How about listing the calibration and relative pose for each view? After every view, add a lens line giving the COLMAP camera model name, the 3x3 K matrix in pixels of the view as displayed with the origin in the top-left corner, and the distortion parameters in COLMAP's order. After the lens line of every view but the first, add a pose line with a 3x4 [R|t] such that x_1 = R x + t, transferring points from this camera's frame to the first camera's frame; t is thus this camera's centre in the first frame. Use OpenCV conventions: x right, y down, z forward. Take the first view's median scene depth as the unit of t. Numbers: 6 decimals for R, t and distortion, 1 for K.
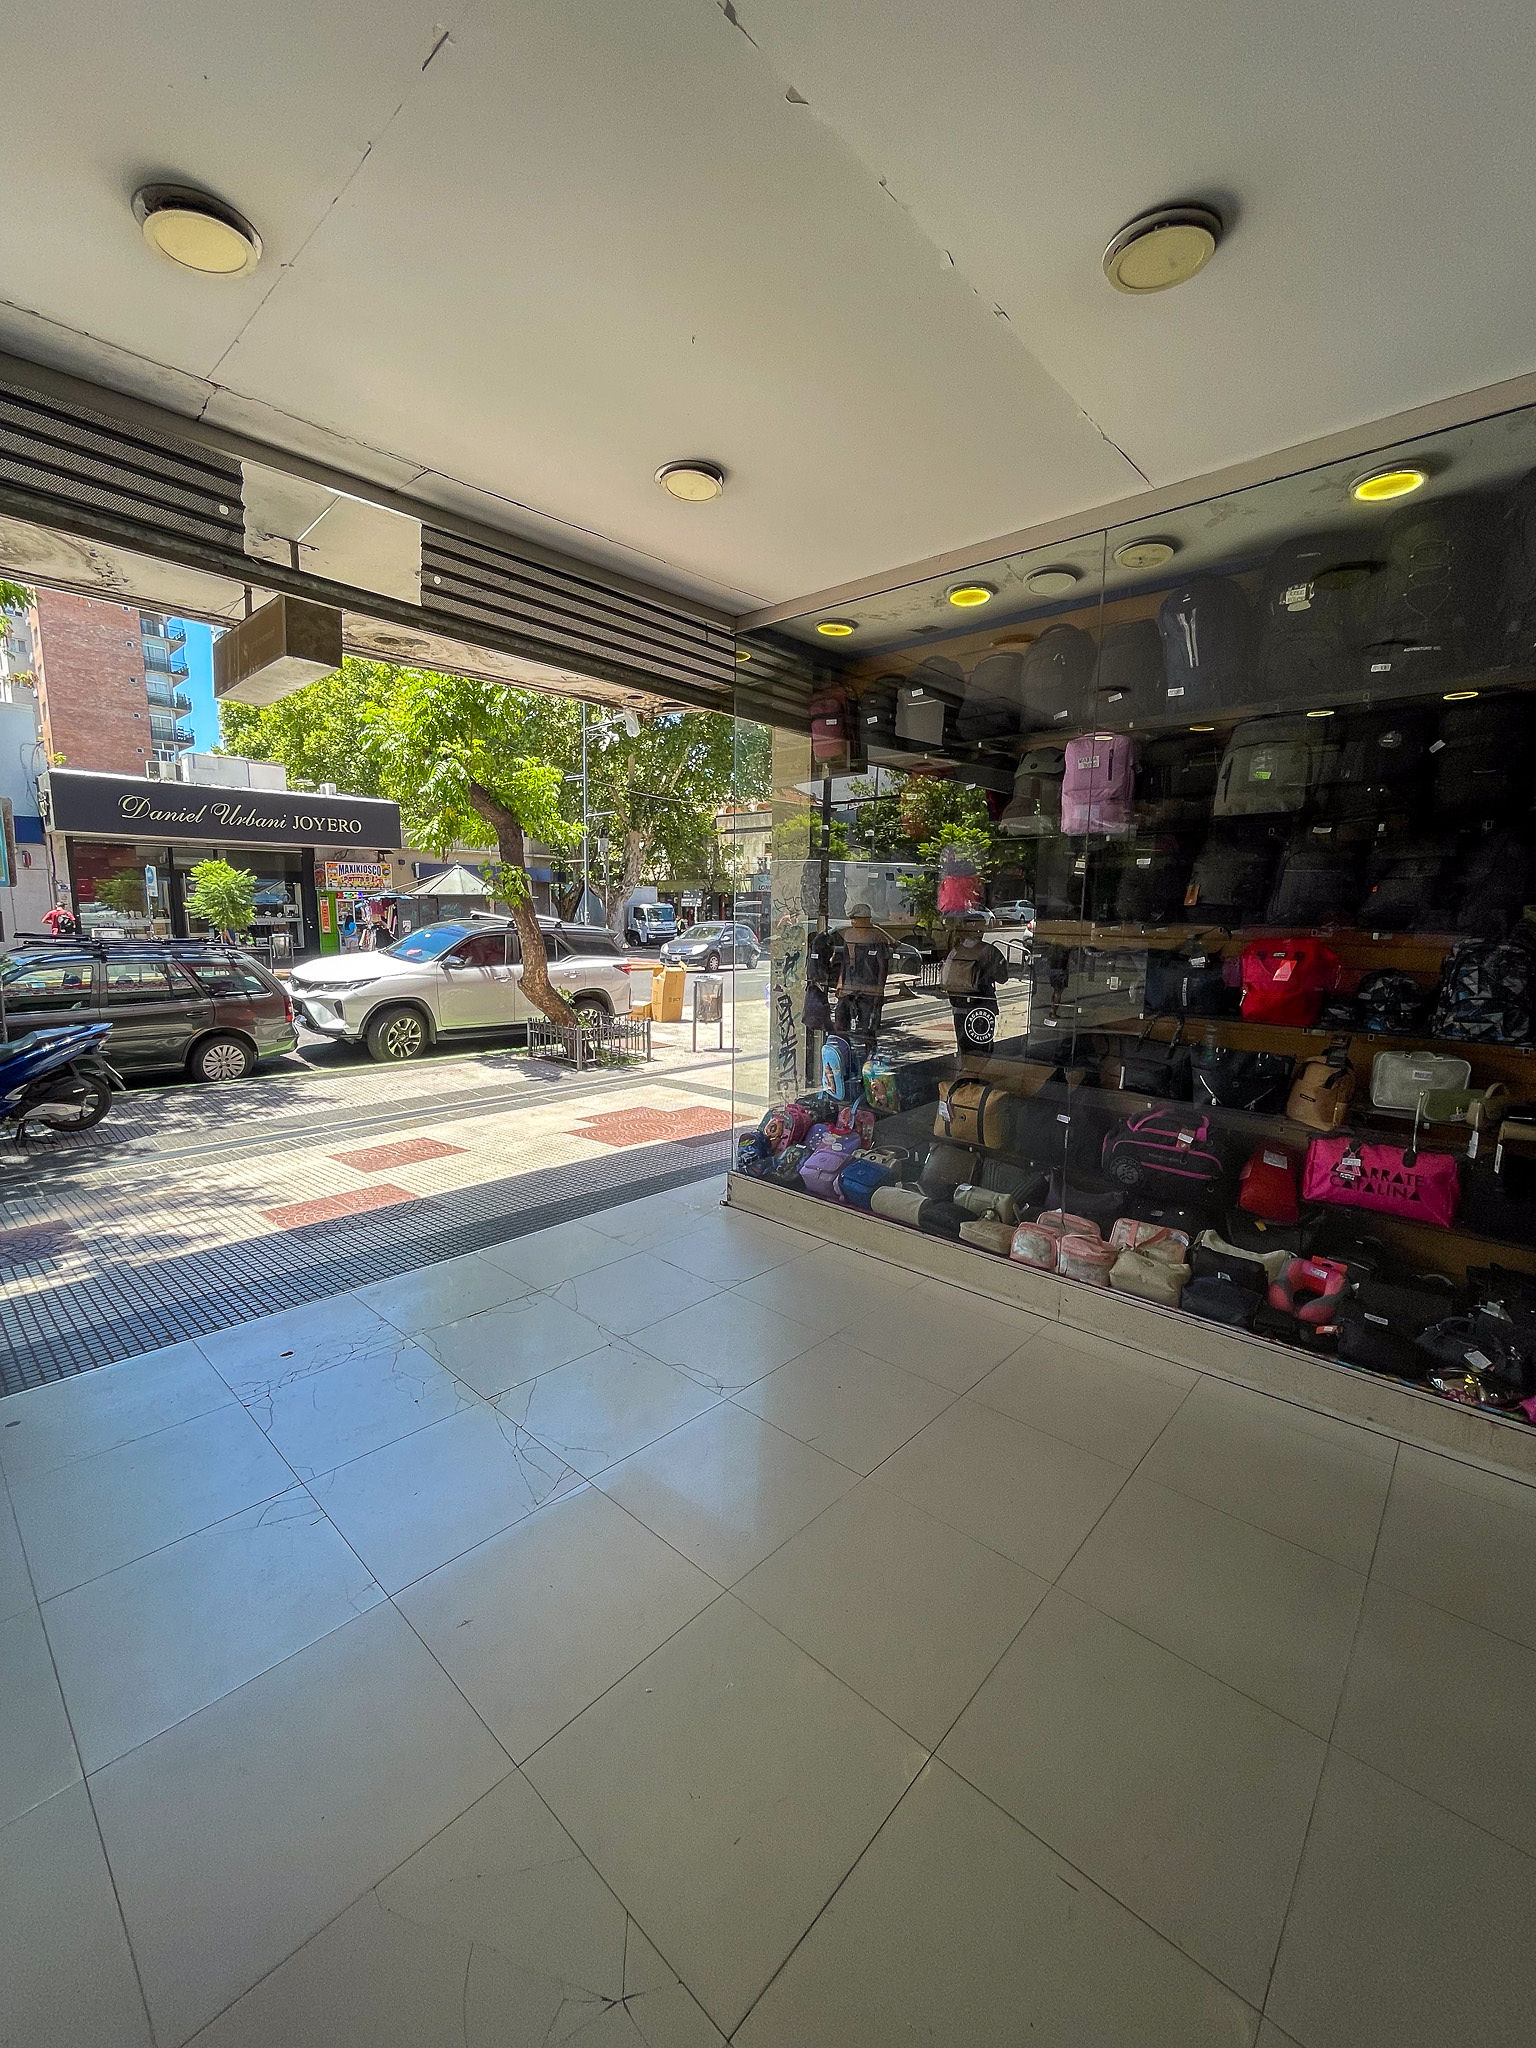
lens RADIAL K [[833.1, 0, 768.7], [0, 833.1, 1017.6], [0, 0, 1]] dist [-0.001896, 0.000137]
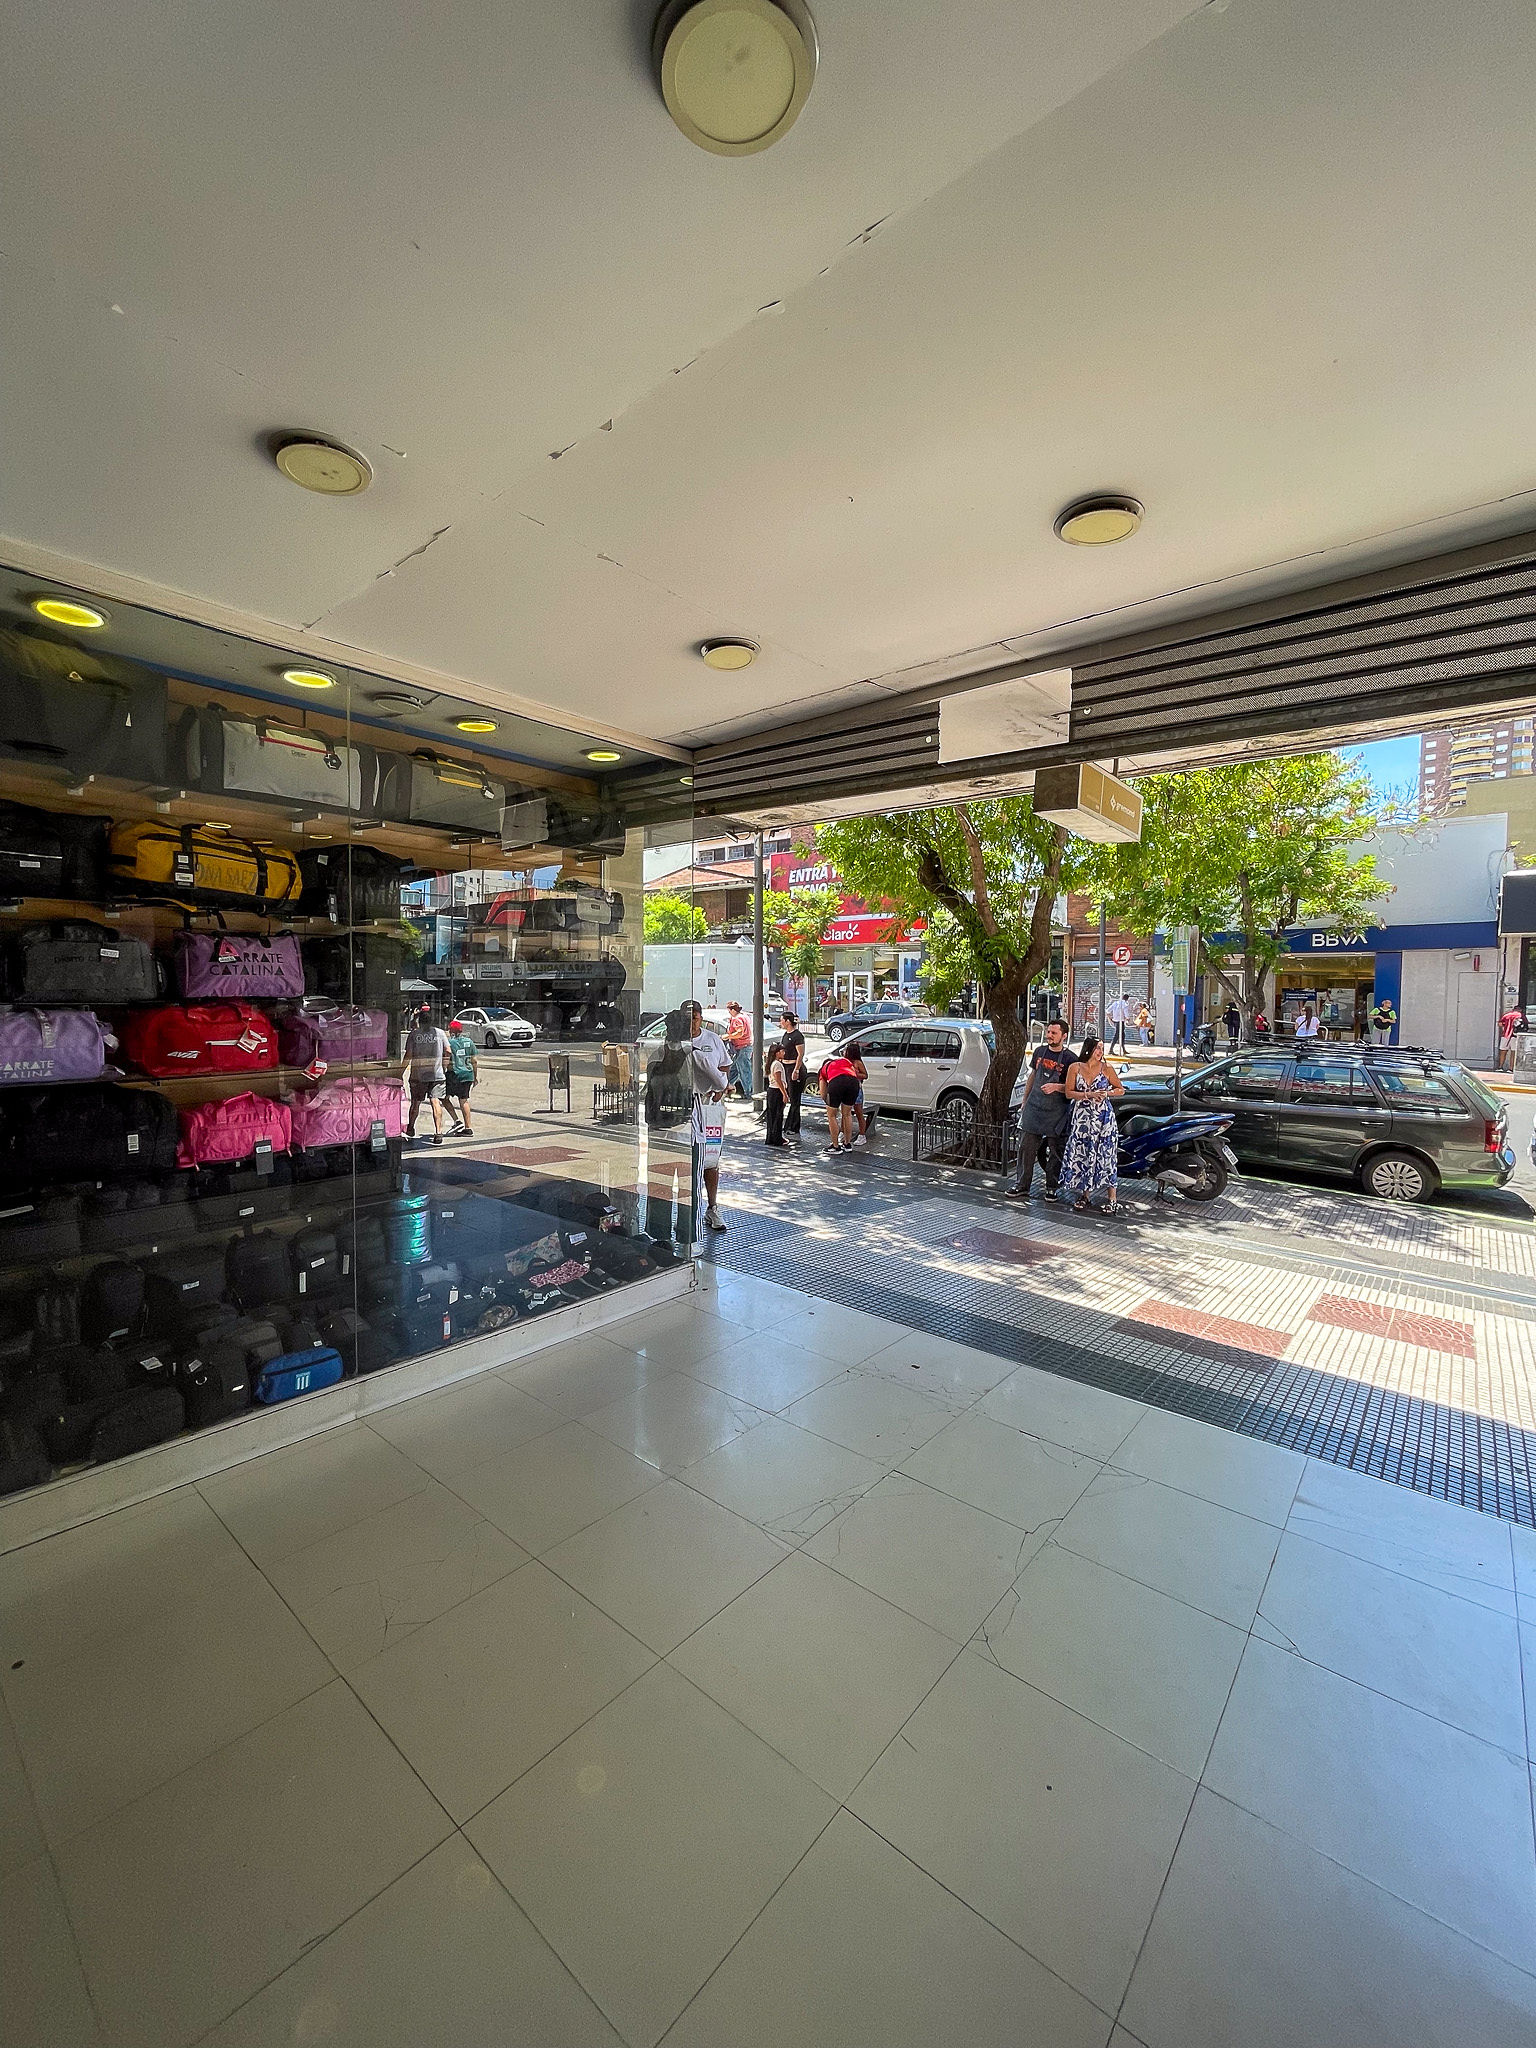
lens RADIAL K [[833.1, 0, 768.7], [0, 833.1, 1017.6], [0, 0, 1]] dist [-0.001896, 0.000137]
pose [[0.027935, 0.027142, -0.999241, 0.386868], [-0.145302, 0.989124, 0.022805, -0.069006], [0.988993, 0.144555, 0.031575, 0.382001]]
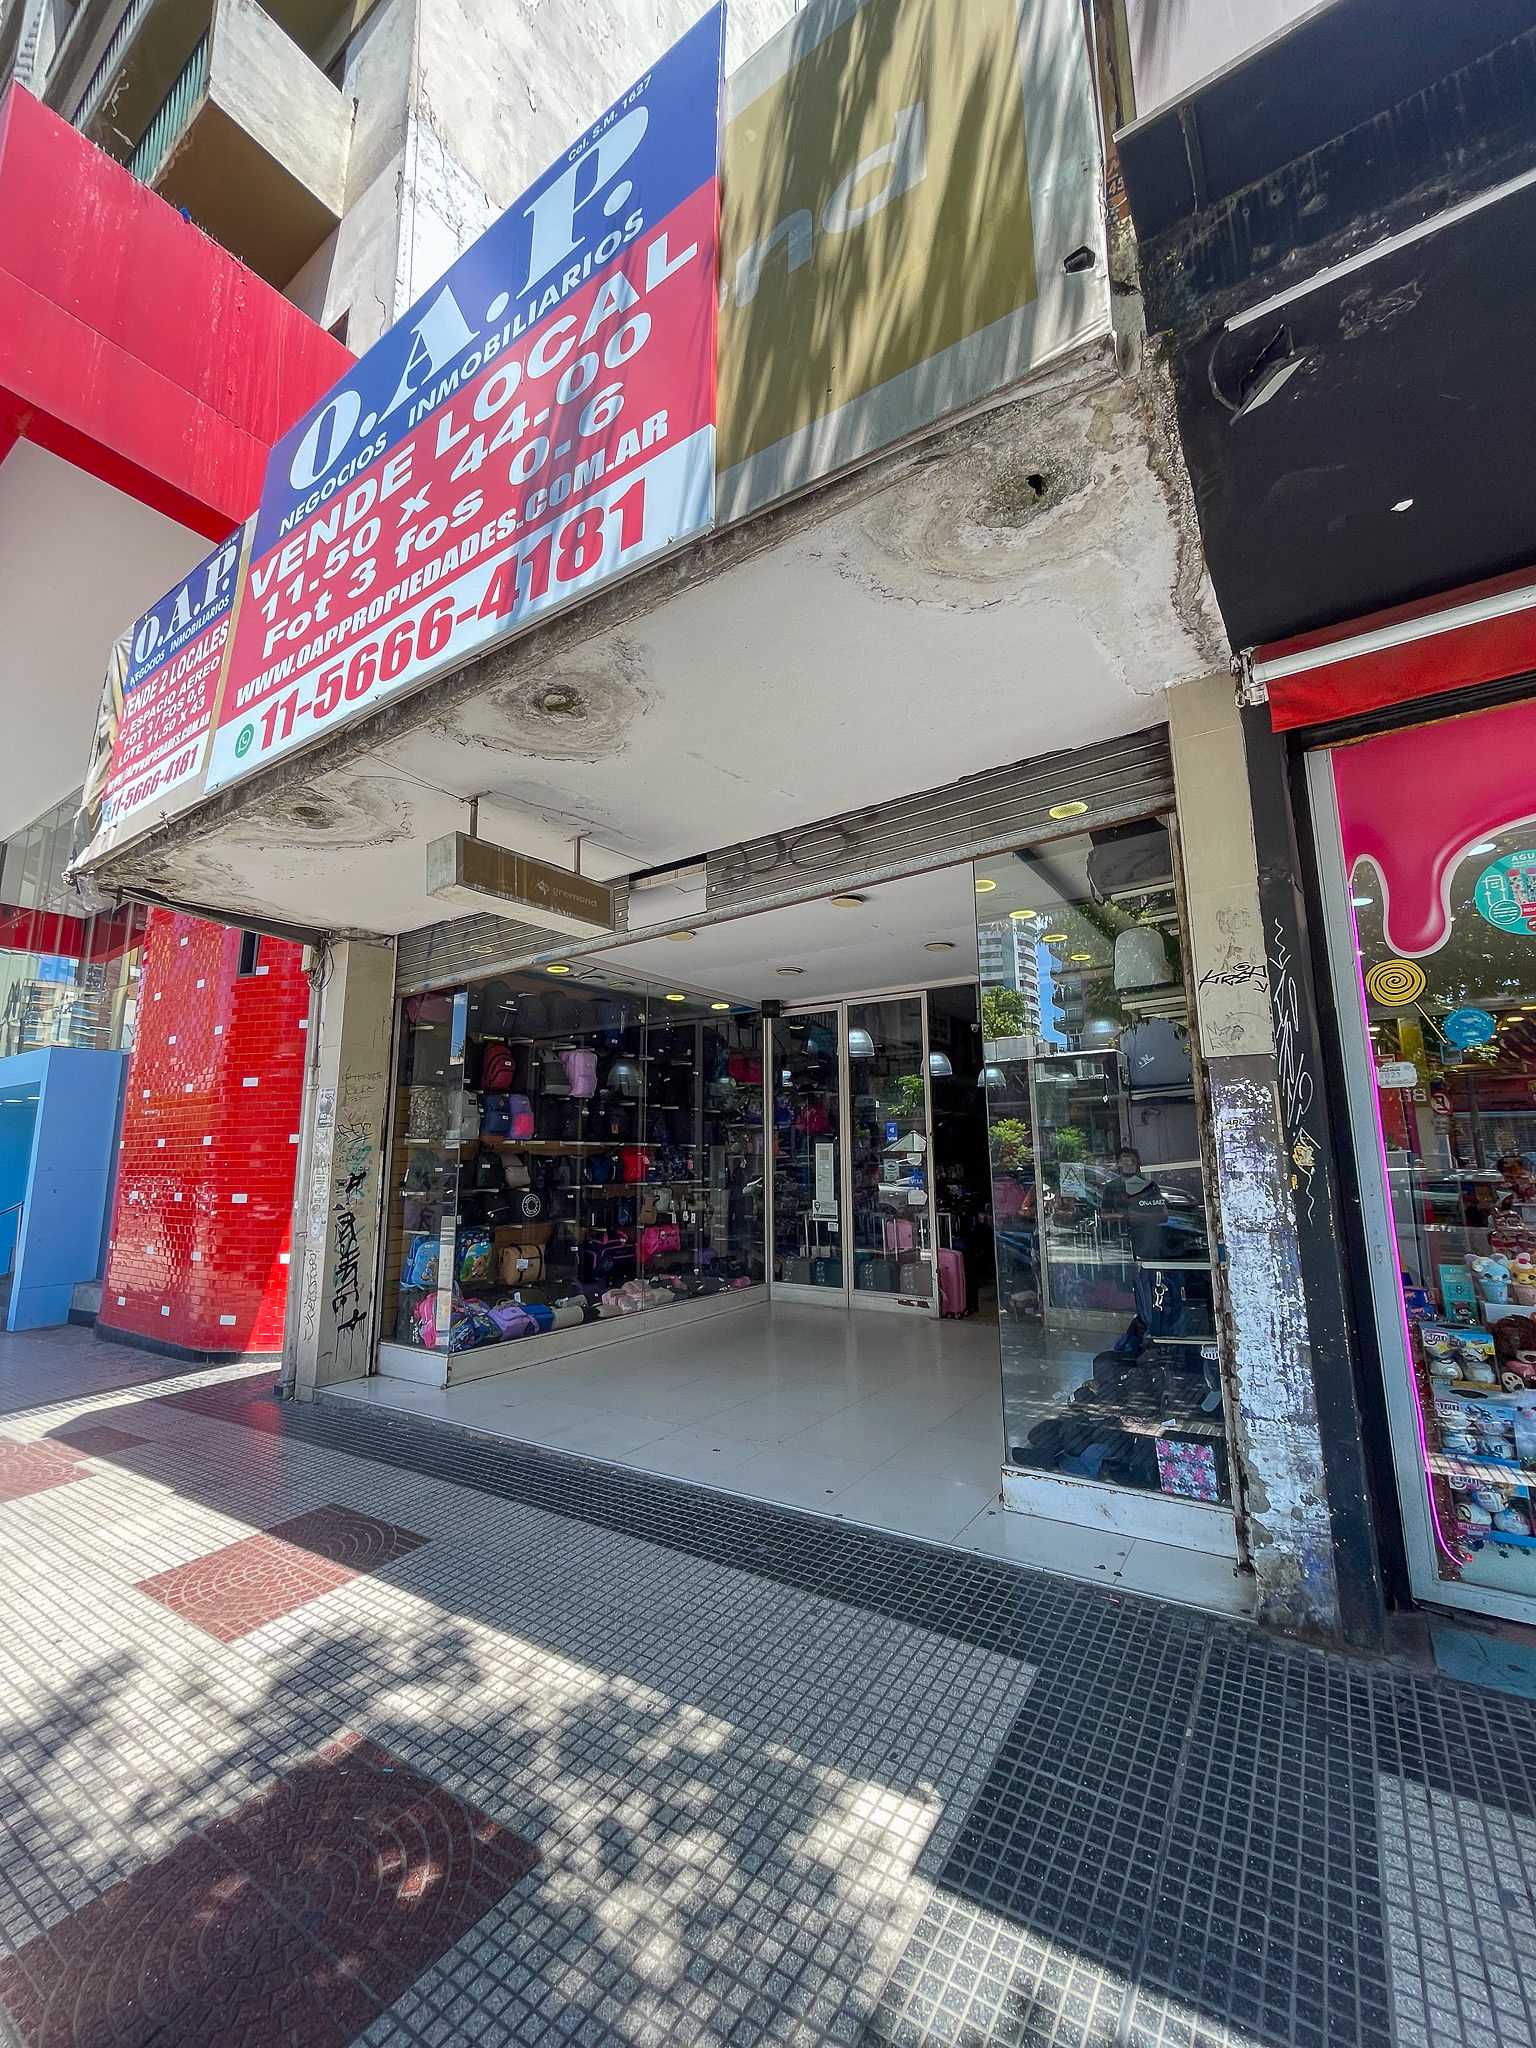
lens RADIAL K [[833.1, 0, 768.7], [0, 833.1, 1017.6], [0, 0, 1]] dist [-0.001896, 0.000137]
pose [[-0.132428, 0.160900, 0.978046, -1.150244], [0.145079, 0.979256, -0.141456, -0.042441], [-0.980518, 0.123161, -0.153024, 0.592117]]
